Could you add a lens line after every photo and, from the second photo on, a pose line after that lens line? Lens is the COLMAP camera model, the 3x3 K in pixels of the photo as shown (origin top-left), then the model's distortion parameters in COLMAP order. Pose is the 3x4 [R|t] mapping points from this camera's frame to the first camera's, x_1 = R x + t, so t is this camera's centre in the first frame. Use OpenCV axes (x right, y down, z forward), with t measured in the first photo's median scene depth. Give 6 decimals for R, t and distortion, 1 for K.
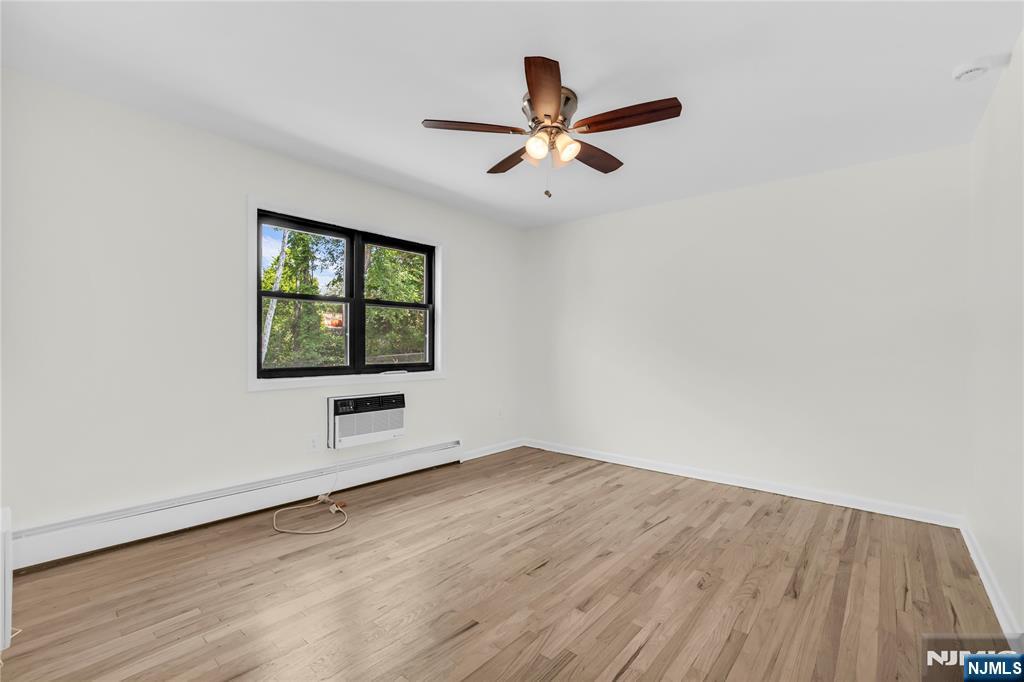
lens RADIAL K [[444.1, 0, 514.8], [0, 444.1, 346.3], [0, 0, 1]] dist [-0.050721, 0.020475]
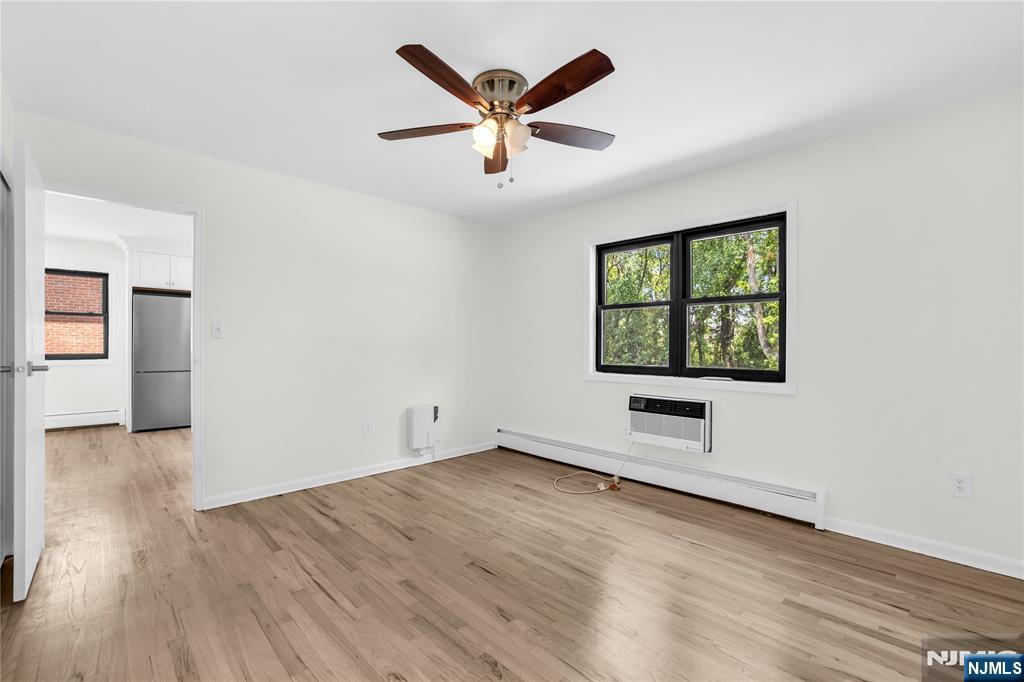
lens RADIAL K [[444.1, 0, 514.8], [0, 444.1, 346.3], [0, 0, 1]] dist [-0.050721, 0.020475]
pose [[-0.086843, -0.005035, -0.996209, 0.786510], [-0.011185, 0.999929, -0.004079, 0.005249], [0.996159, 0.010788, -0.086894, 0.875726]]
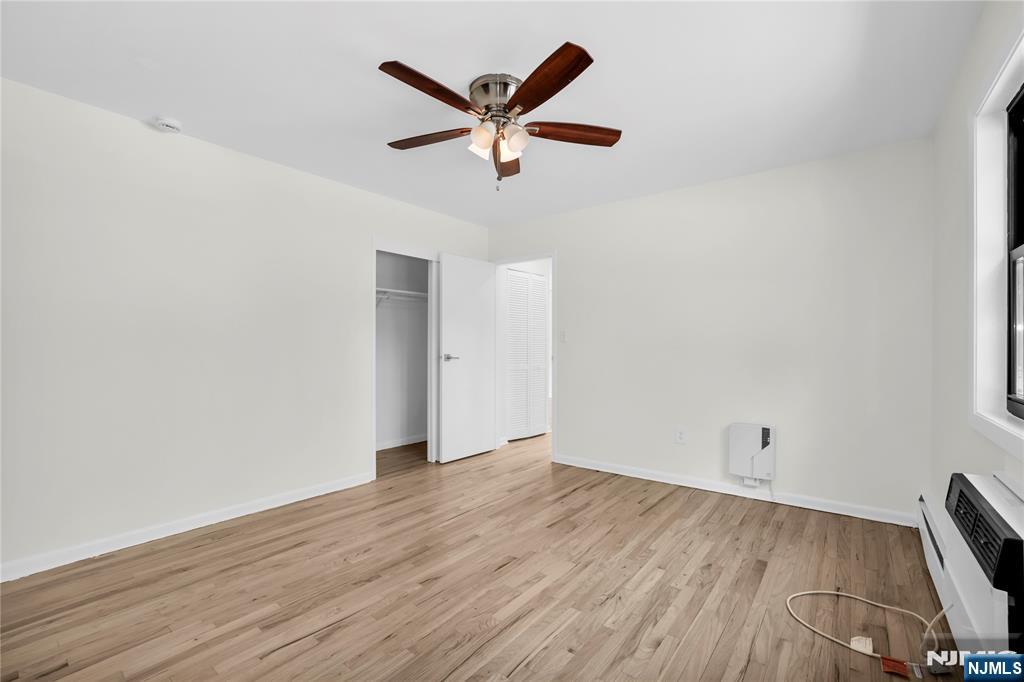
lens RADIAL K [[444.1, 0, 514.8], [0, 444.1, 346.3], [0, 0, 1]] dist [-0.050721, 0.020475]
pose [[-0.998761, -0.010978, -0.048535, 0.066182], [-0.011232, 0.999925, 0.004968, -0.004167], [0.048477, 0.005507, -0.998809, 1.531340]]
